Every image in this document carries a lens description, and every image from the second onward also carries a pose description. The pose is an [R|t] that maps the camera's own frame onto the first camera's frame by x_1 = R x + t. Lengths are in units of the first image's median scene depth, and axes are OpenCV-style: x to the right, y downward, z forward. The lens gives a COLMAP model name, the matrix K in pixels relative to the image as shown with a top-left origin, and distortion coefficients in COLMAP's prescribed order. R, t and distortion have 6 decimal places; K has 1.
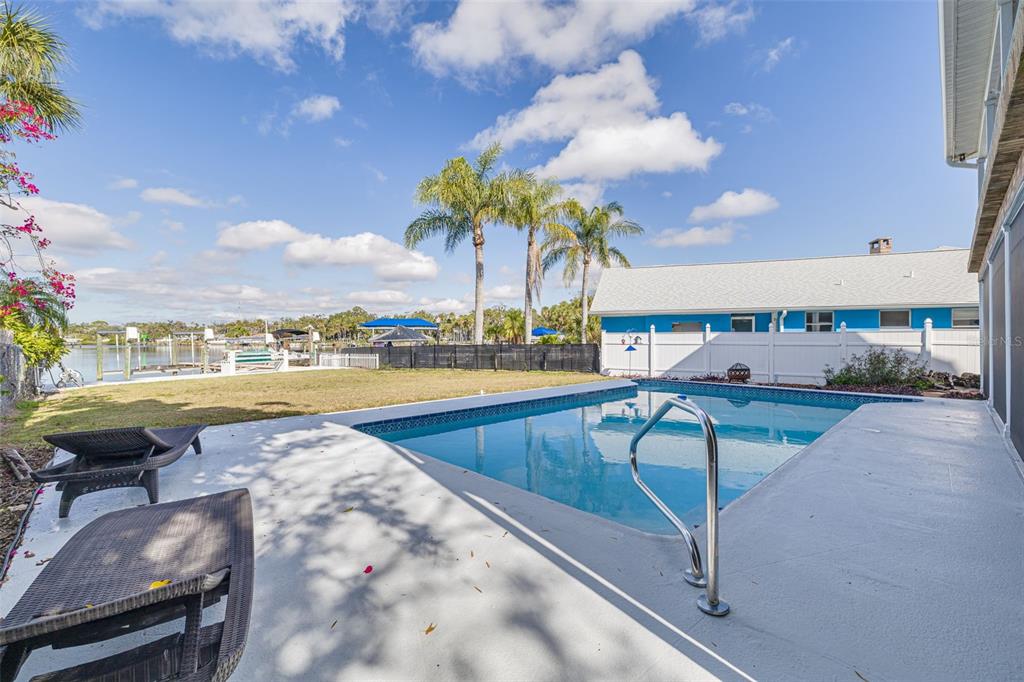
lens RADIAL K [[427.3, 0, 512.0], [0, 427.3, 341.0], [0, 0, 1]] dist [0.000811, 0.000143]
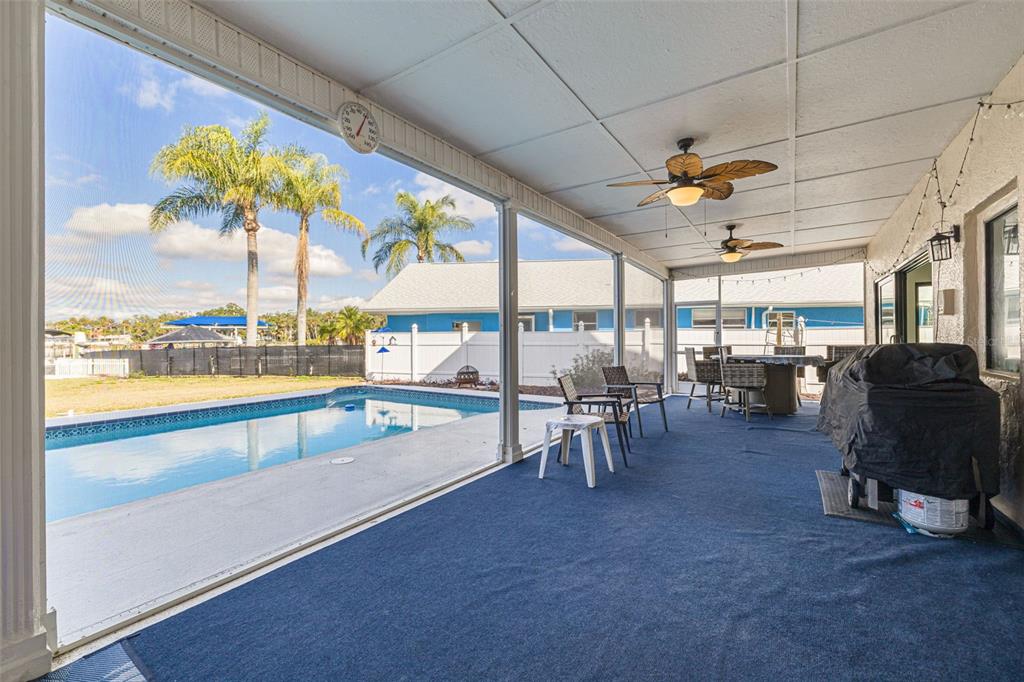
lens RADIAL K [[427.3, 0, 512.0], [0, 427.3, 341.0], [0, 0, 1]] dist [0.000811, 0.000143]
pose [[0.977152, -0.005866, 0.212462, 0.270081], [0.005556, 0.999982, 0.002055, -0.001564], [-0.212470, -0.000827, 0.977167, 0.051388]]
